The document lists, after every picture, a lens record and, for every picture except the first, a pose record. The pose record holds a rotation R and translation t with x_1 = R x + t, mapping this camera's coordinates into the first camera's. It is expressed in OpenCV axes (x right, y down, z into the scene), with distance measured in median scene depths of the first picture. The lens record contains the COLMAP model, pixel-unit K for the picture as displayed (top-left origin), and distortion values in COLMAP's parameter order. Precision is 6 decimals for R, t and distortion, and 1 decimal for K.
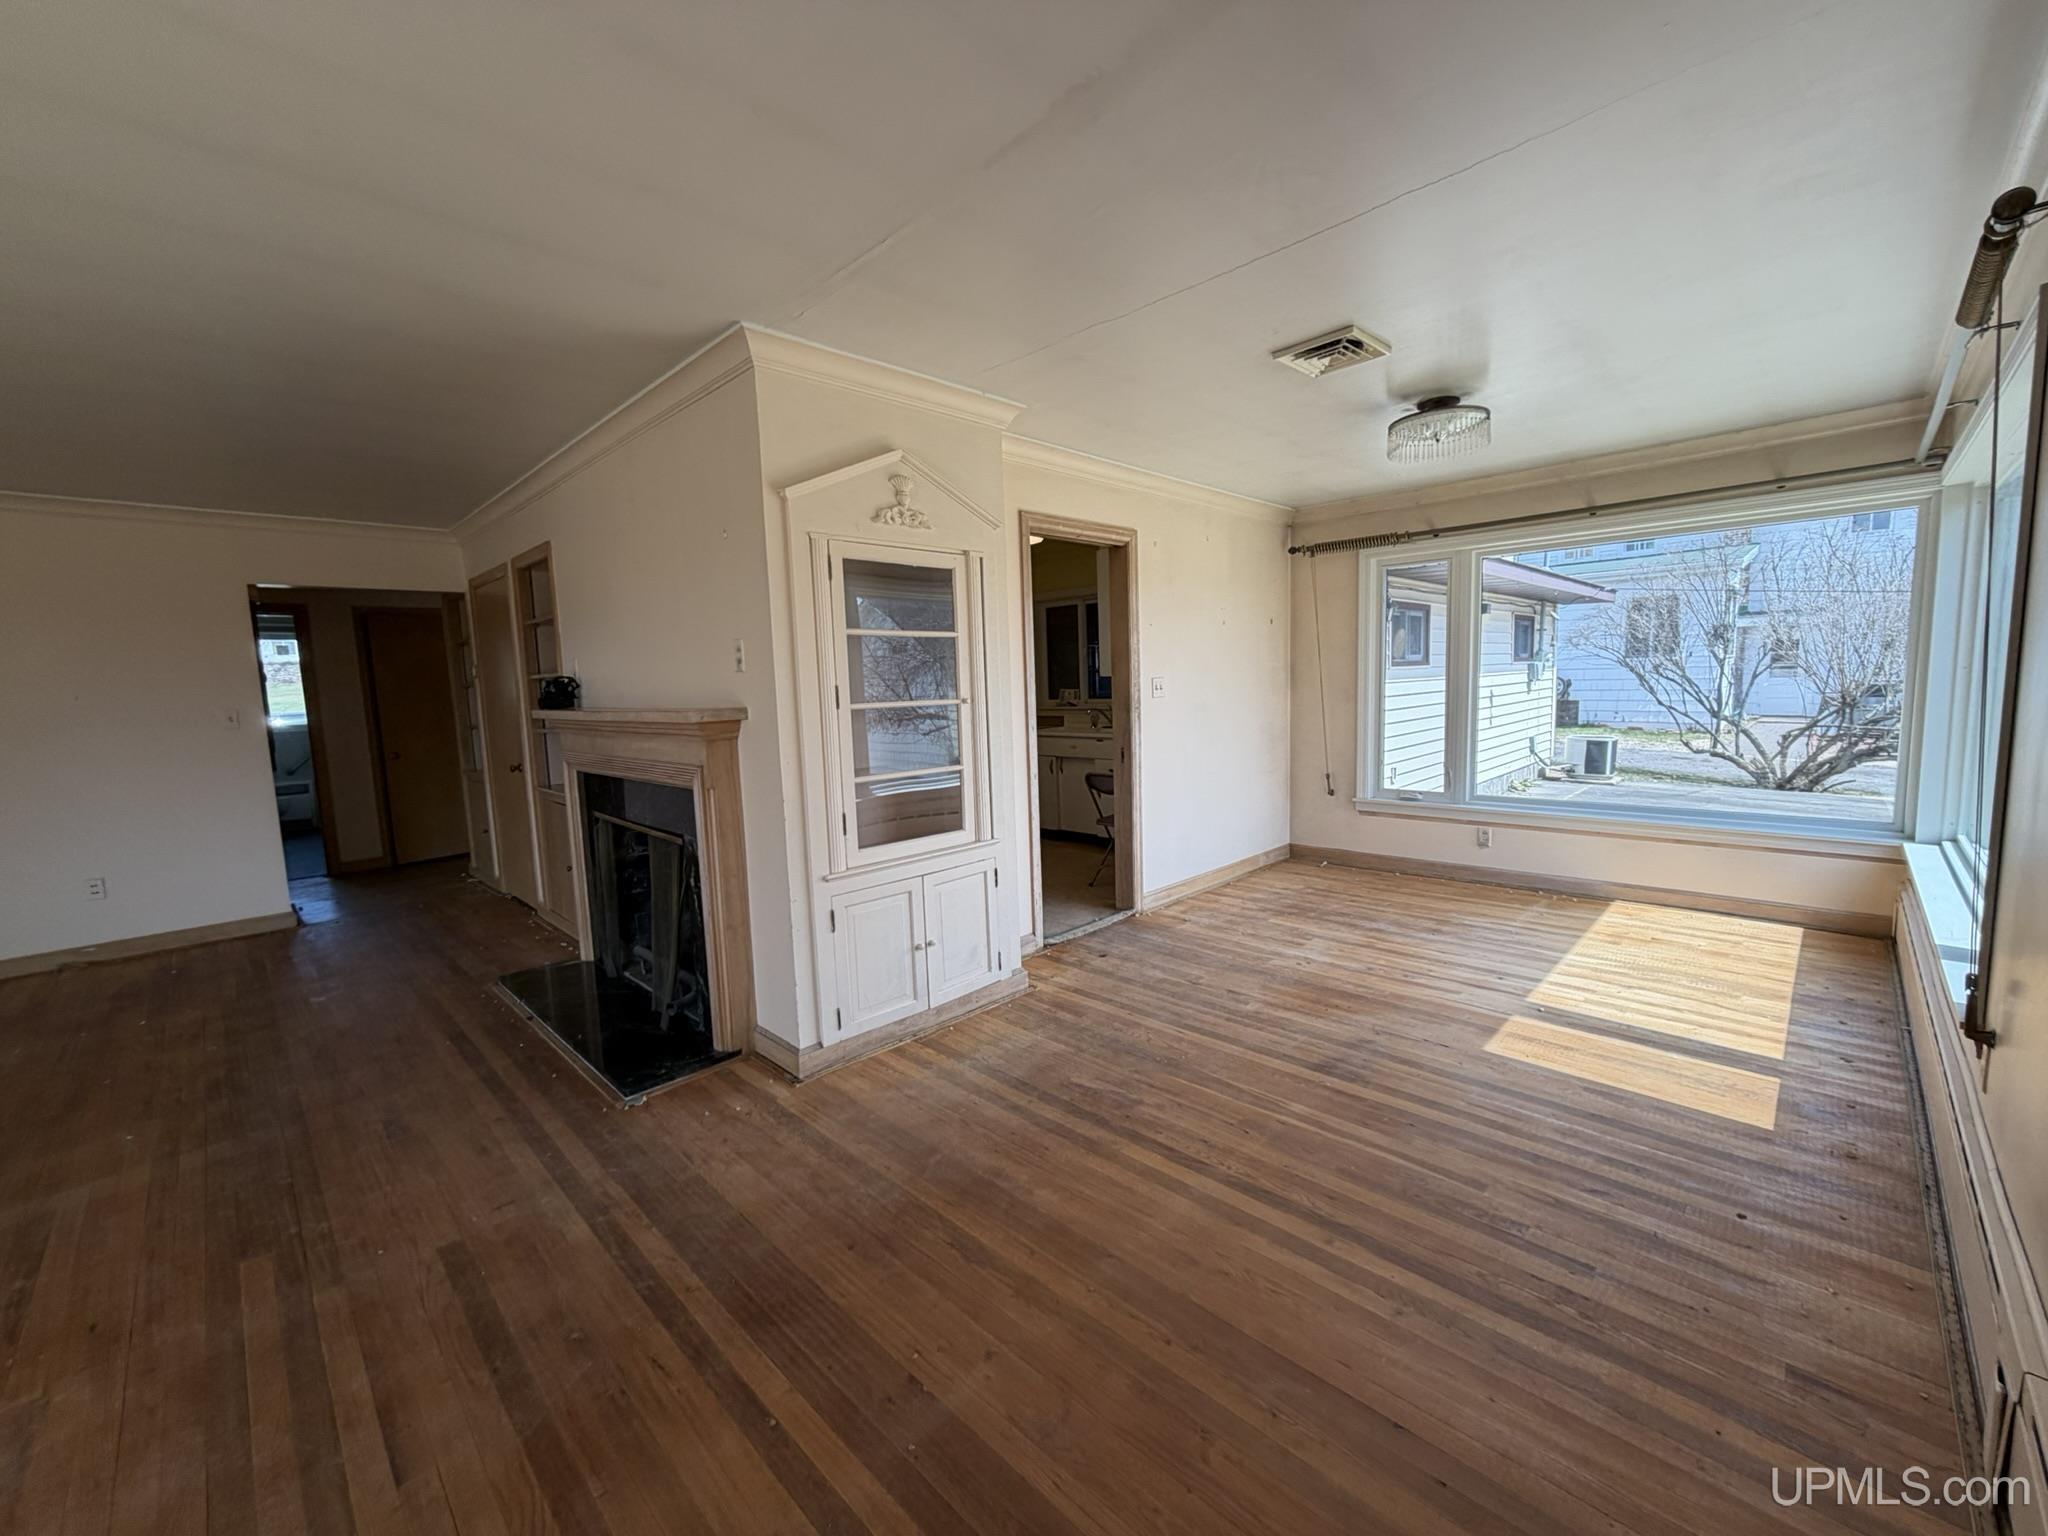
lens RADIAL K [[814.3, 0, 1032.6], [0, 814.3, 769.4], [0, 0, 1]] dist [-0.000881, -0.000230]
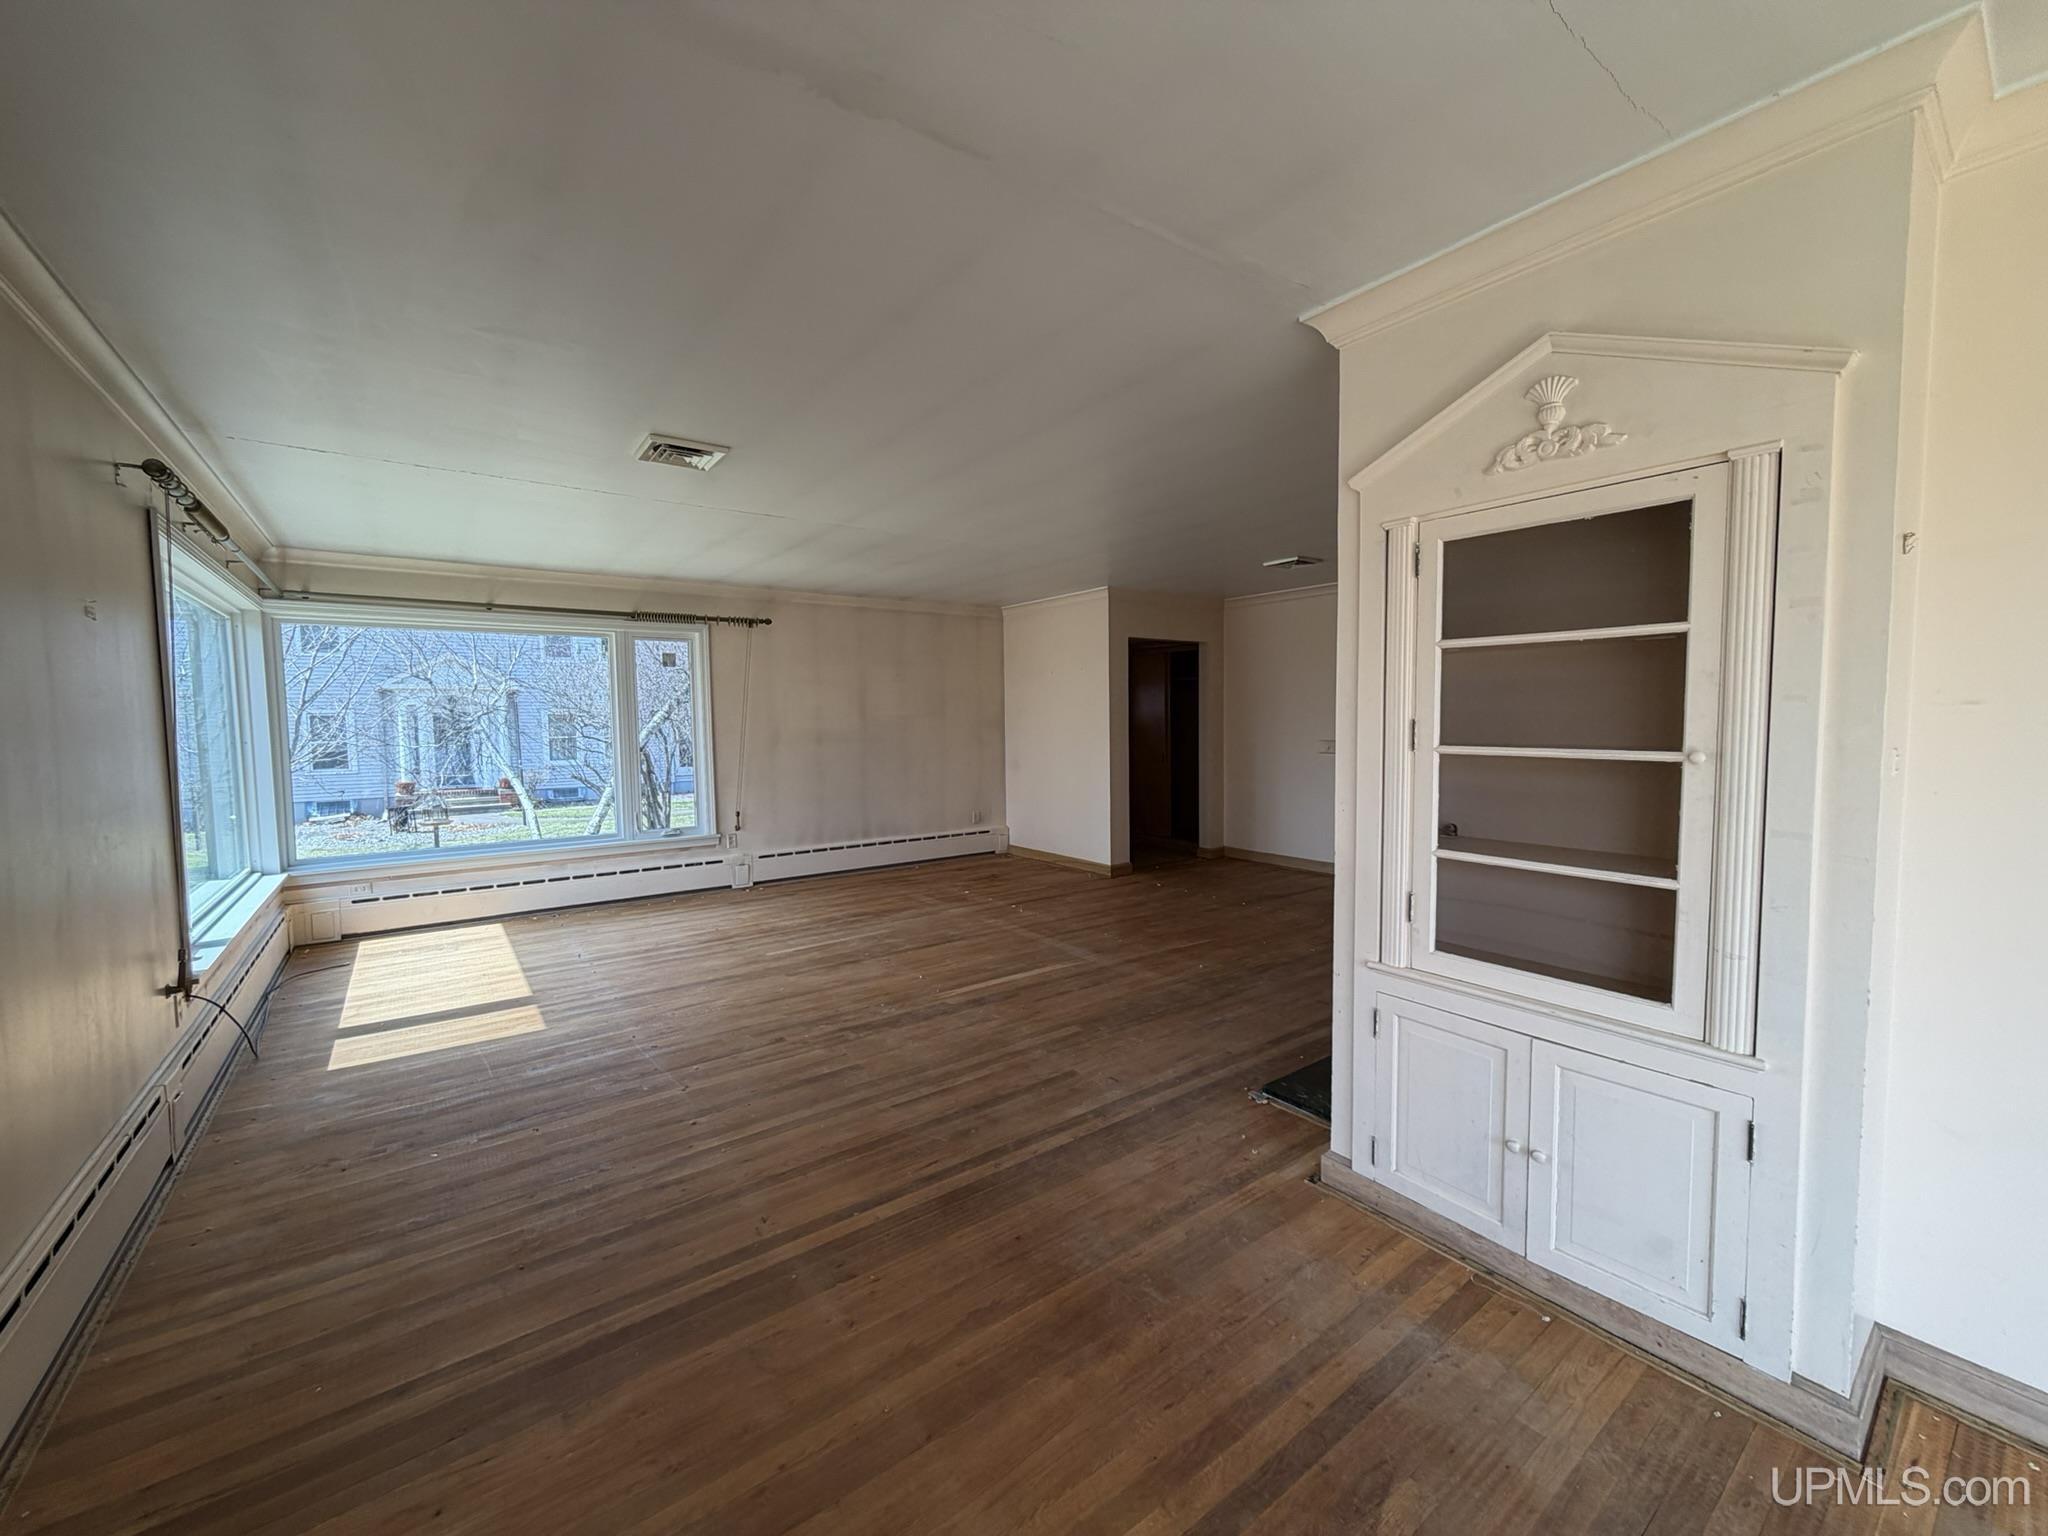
lens RADIAL K [[814.3, 0, 1027.4], [0, 814.3, 771.4], [0, 0, 1]] dist [-0.000881, -0.000230]
pose [[-0.154246, 0.099809, -0.982978, 0.528916], [-0.094310, 0.988855, 0.115204, -0.105301], [0.983521, 0.110474, -0.143114, 0.744102]]
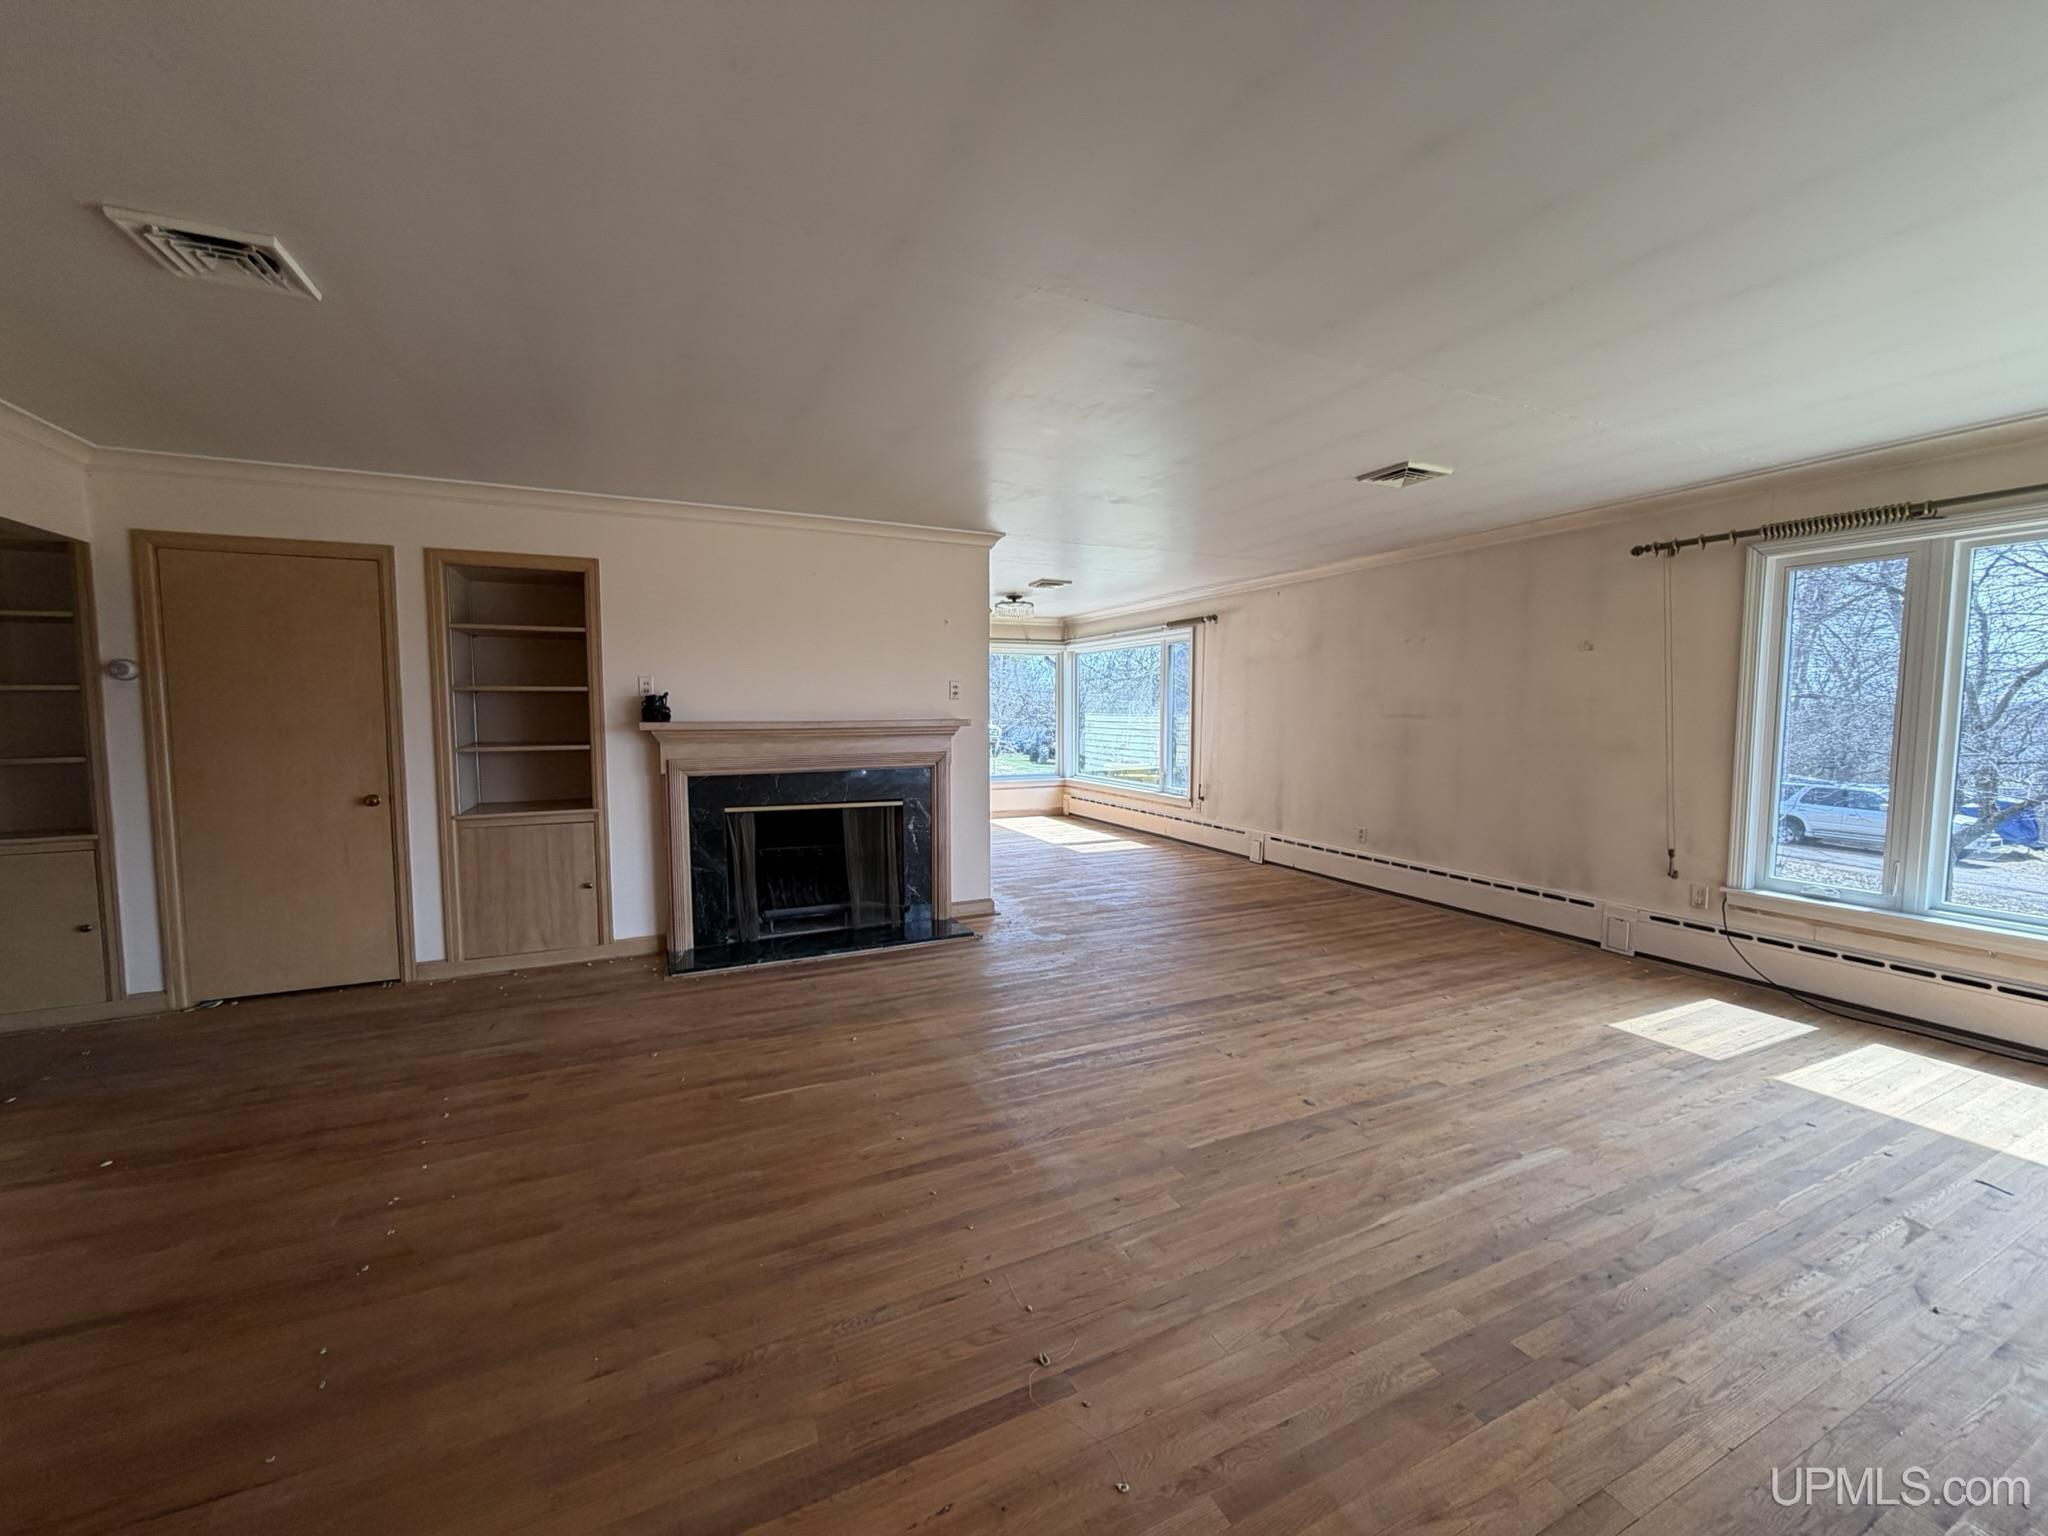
lens RADIAL K [[814.3, 0, 1027.7], [0, 814.3, 768.5], [0, 0, 1]] dist [-0.000881, -0.000230]
pose [[0.341349, -0.036318, 0.939235, -1.960230], [0.095025, 0.995467, 0.003958, 0.041048], [-0.935121, 0.087900, 0.343252, 0.231378]]
